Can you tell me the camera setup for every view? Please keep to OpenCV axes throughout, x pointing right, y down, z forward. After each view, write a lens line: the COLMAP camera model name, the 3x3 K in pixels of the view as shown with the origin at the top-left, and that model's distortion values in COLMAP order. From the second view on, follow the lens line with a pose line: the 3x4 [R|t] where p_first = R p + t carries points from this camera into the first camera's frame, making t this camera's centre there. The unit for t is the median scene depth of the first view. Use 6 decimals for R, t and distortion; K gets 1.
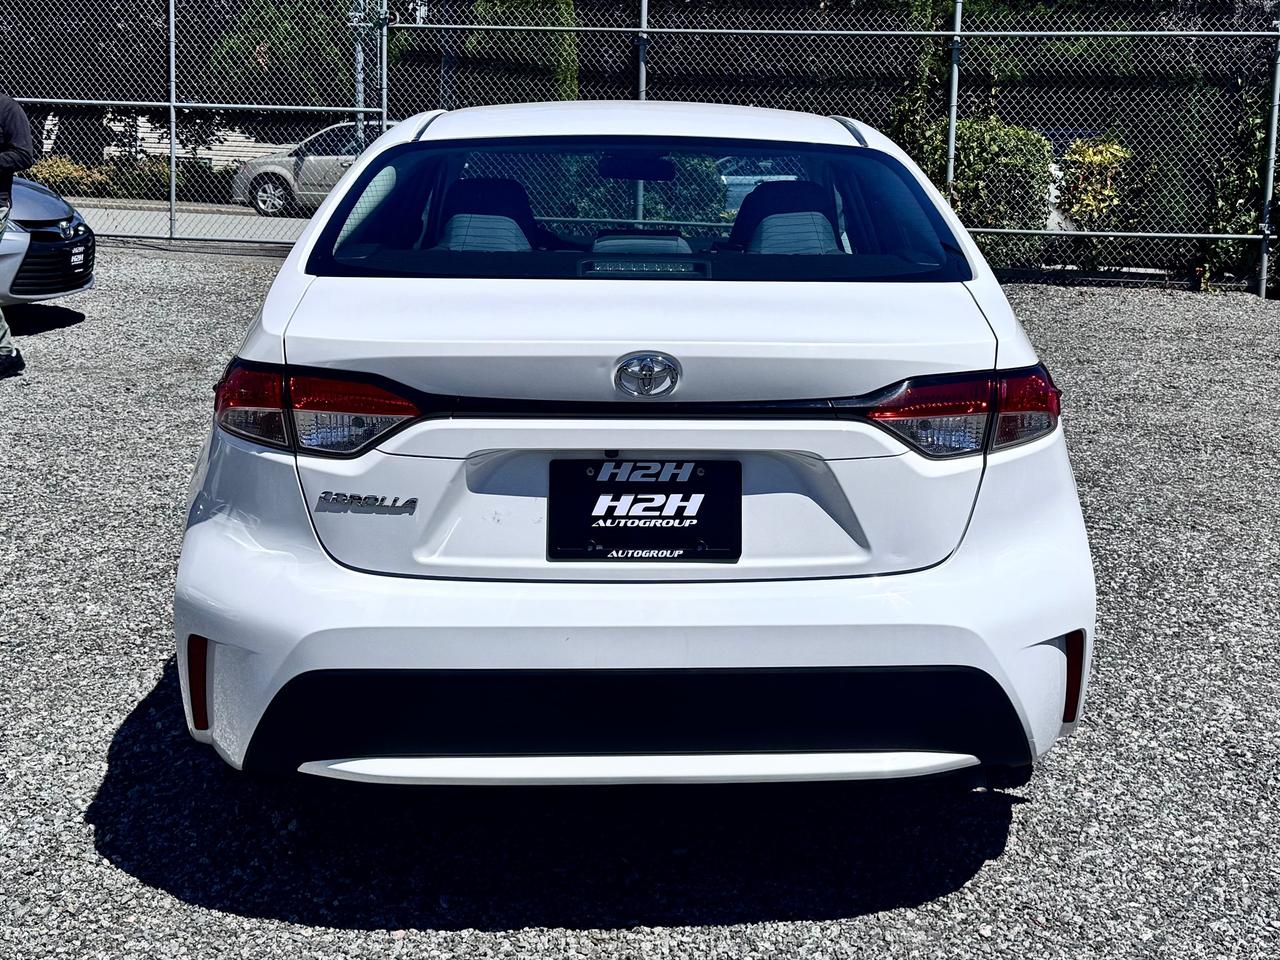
lens RADIAL K [[1646.0, 0, 678.5], [0, 1646.0, 428.0], [0, 0, 1]] dist [0.063220, 0.000000]
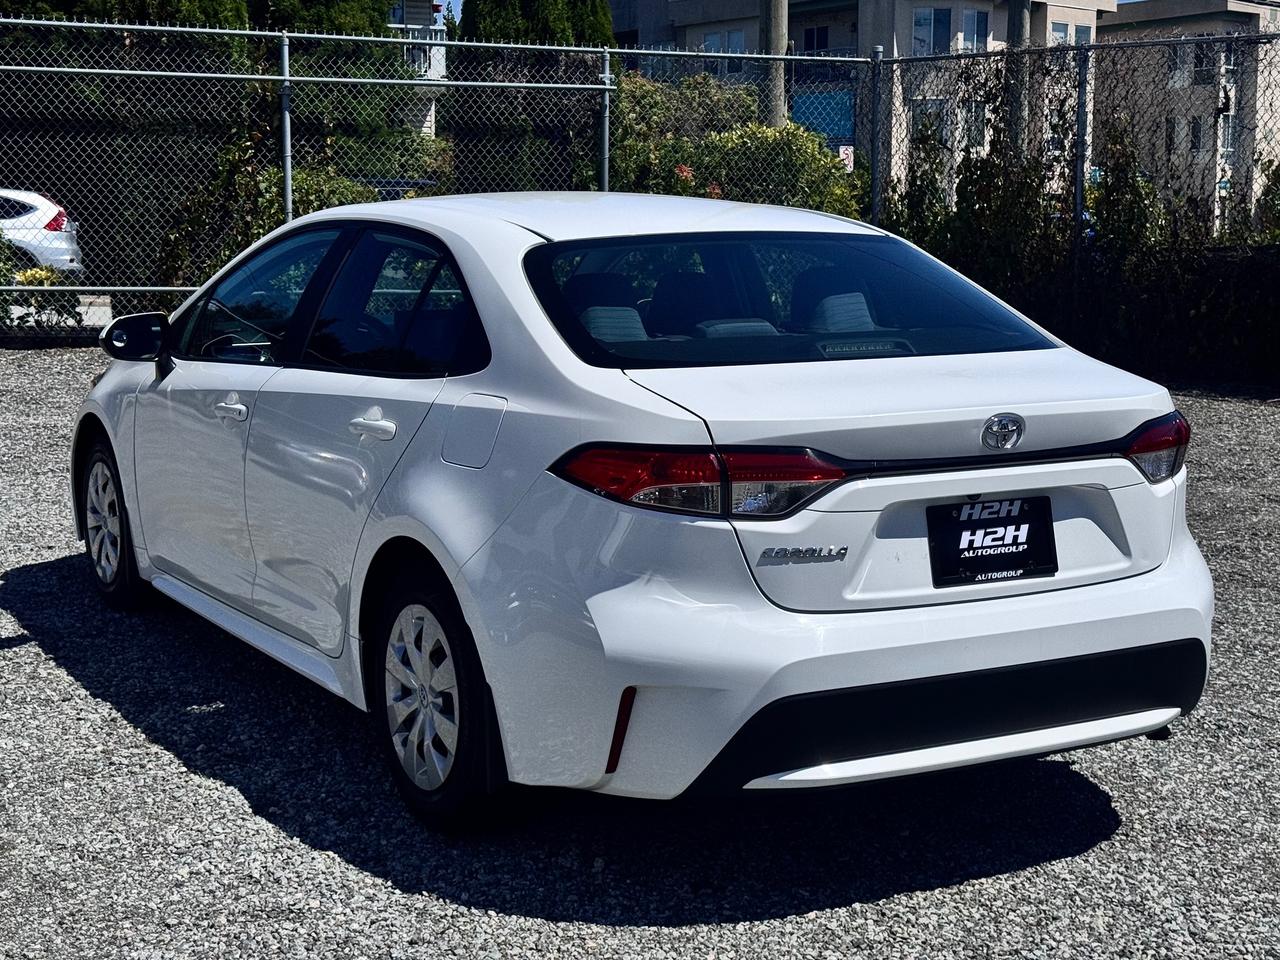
lens RADIAL K [[1841.9, 0, 615.2], [0, 1841.9, 486.8], [0, 0, 1]] dist [0.106891, 0.000000]
pose [[0.907905, -0.076598, 0.412118, -0.849309], [0.080268, 0.996738, 0.008427, -0.026045], [-0.411419, 0.025429, 0.911091, -0.170503]]
